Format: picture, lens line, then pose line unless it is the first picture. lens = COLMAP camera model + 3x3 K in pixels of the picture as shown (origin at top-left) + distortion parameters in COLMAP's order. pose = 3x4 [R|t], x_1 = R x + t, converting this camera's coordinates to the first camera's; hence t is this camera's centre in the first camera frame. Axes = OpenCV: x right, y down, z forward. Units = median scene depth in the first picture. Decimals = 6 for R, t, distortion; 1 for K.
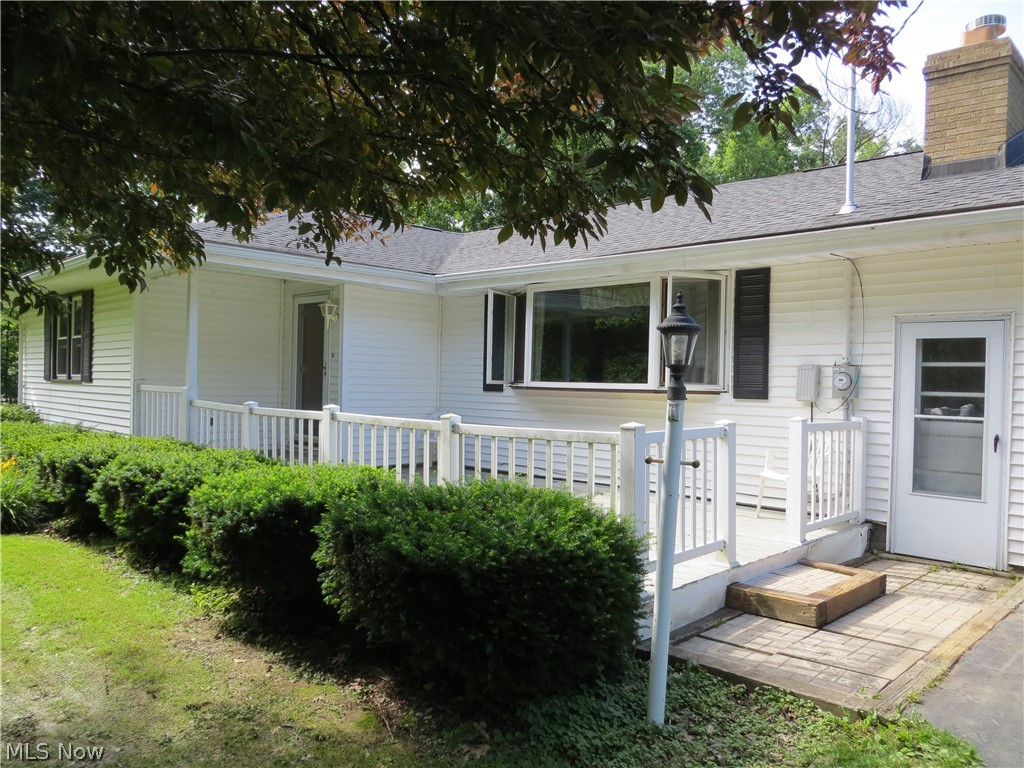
lens RADIAL K [[768.5, 0, 512.0], [0, 768.5, 384.0], [0, 0, 1]] dist [0.000743, 0.003058]
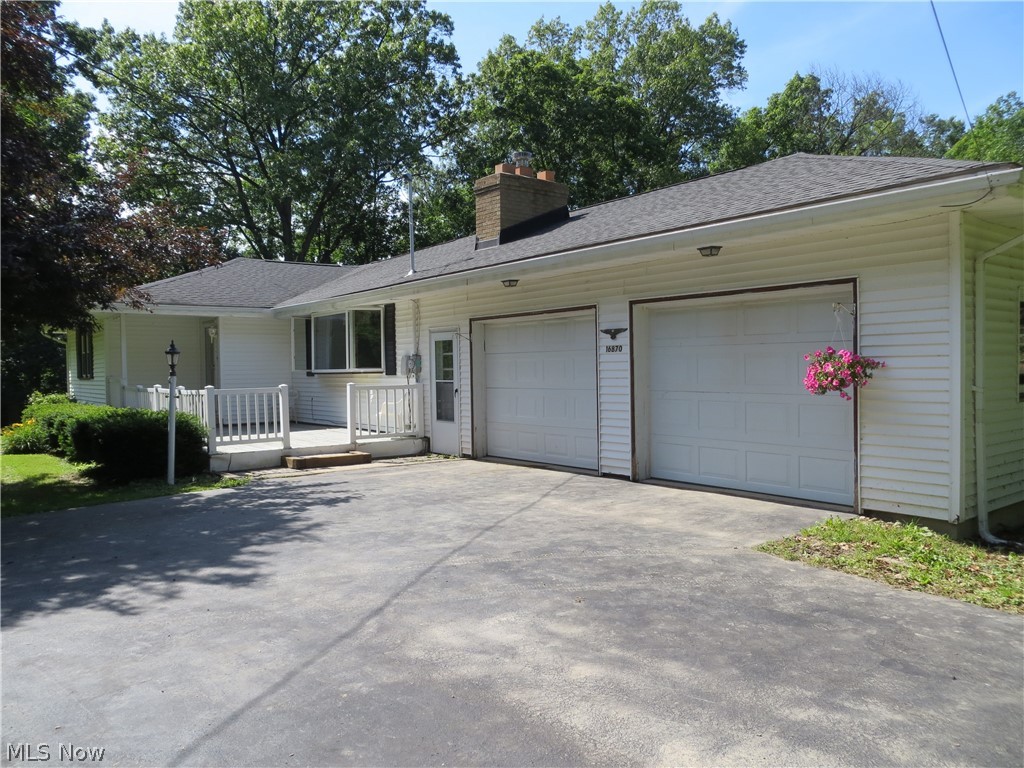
lens RADIAL K [[768.5, 0, 512.0], [0, 768.5, 384.0], [0, 0, 1]] dist [0.000743, 0.003058]
pose [[0.986333, -0.039631, -0.159925, 0.892400], [0.044692, 0.998603, 0.028174, 0.002865], [0.158585, -0.034936, 0.986727, -0.772669]]
